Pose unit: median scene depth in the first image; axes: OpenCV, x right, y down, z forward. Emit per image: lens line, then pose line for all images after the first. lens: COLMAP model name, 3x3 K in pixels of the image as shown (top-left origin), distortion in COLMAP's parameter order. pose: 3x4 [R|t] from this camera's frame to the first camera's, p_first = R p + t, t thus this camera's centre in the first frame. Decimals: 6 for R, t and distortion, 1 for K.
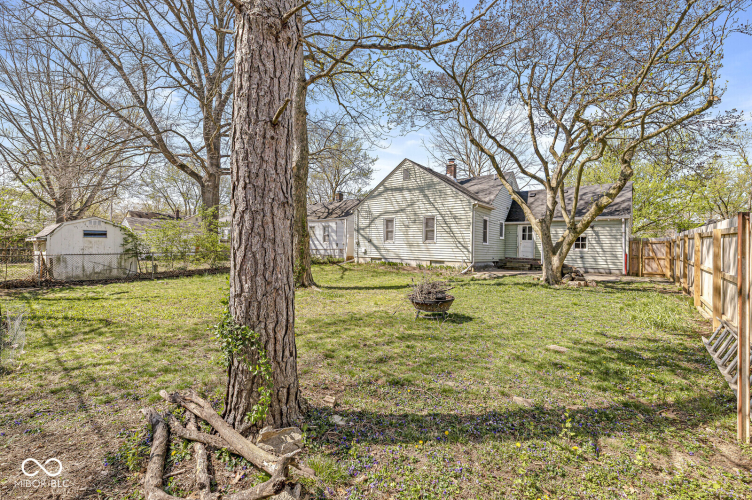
lens RADIAL K [[326.7, 0, 382.4], [0, 326.7, 245.9], [0, 0, 1]] dist [-0.002819, -0.000932]
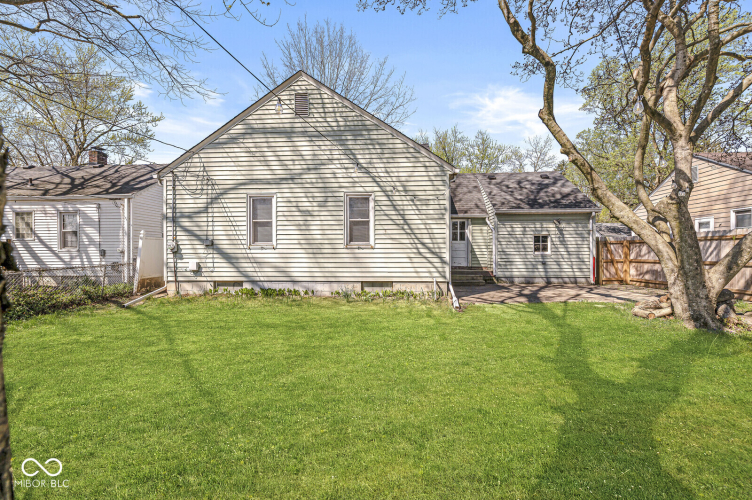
lens RADIAL K [[326.7, 0, 374.3], [0, 326.7, 253.0], [0, 0, 1]] dist [-0.002819, -0.000932]
pose [[0.820649, -0.025222, 0.570875, -0.113120], [0.016345, 0.999653, 0.020670, -0.008765], [-0.571198, -0.007632, 0.820777, 0.528534]]
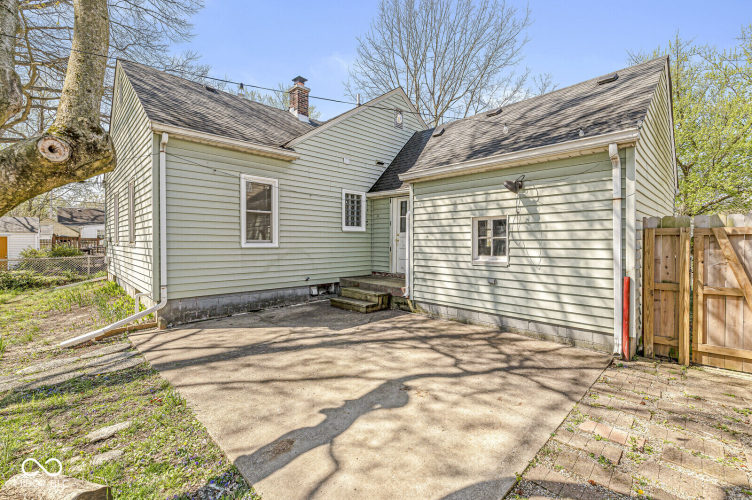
lens RADIAL K [[326.7, 0, 381.6], [0, 326.7, 247.4], [0, 0, 1]] dist [-0.002819, -0.000932]
pose [[0.992882, -0.009132, -0.118749, 0.467790], [0.011253, 0.999789, 0.017201, -0.005858], [0.118567, -0.018415, 0.992775, 0.573650]]
